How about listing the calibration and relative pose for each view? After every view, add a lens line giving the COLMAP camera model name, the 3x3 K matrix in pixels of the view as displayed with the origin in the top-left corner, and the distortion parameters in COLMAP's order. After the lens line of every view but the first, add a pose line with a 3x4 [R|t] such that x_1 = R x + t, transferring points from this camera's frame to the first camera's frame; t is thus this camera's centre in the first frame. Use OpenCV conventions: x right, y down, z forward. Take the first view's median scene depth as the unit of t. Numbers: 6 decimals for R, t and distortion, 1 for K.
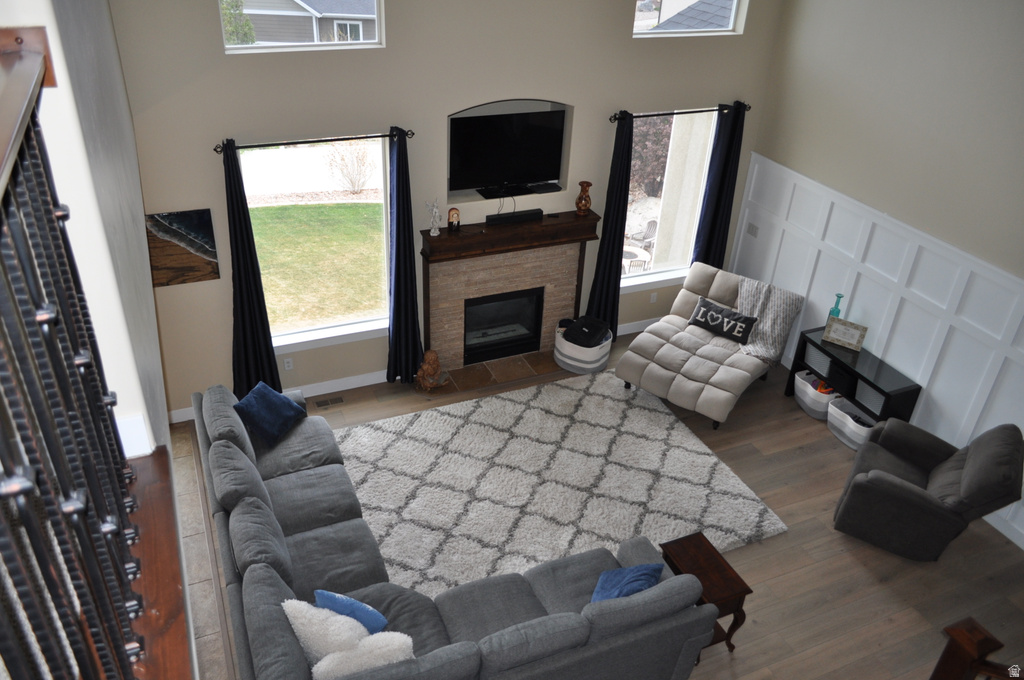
lens RADIAL K [[791.8, 0, 513.5], [0, 791.8, 342.6], [0, 0, 1]] dist [-0.014483, -0.002523]
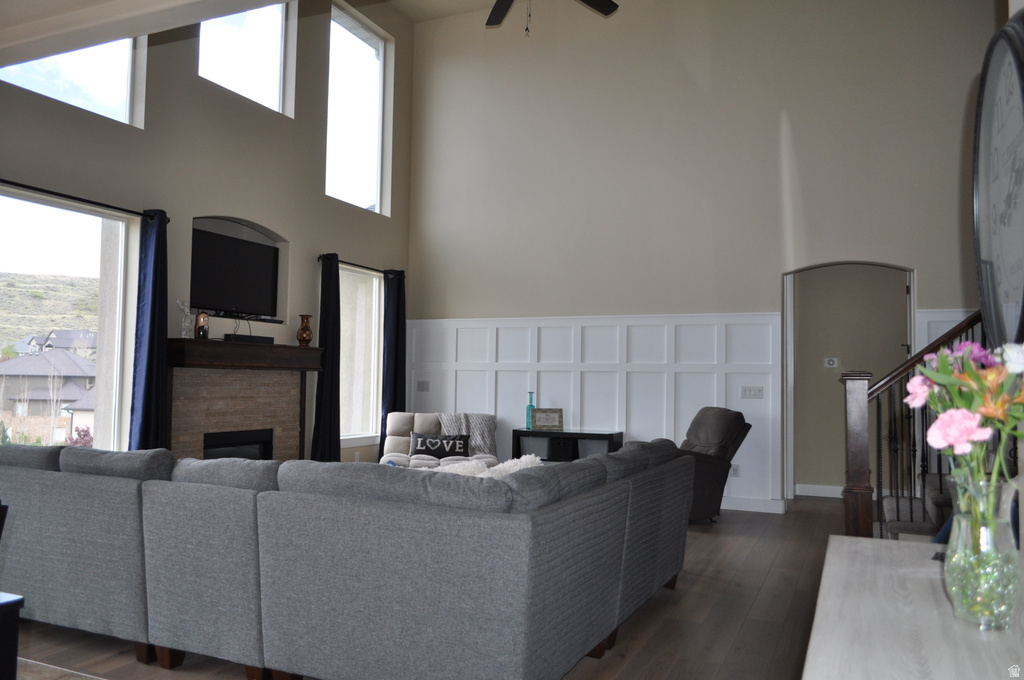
lens RADIAL K [[791.8, 0, 513.1], [0, 791.8, 338.6], [0, 0, 1]] dist [-0.014483, -0.002523]
pose [[0.739313, -0.002683, 0.673356, -0.396810], [0.368387, 0.838681, -0.401130, 0.331202], [-0.563655, 0.544617, 0.621036, 0.227684]]
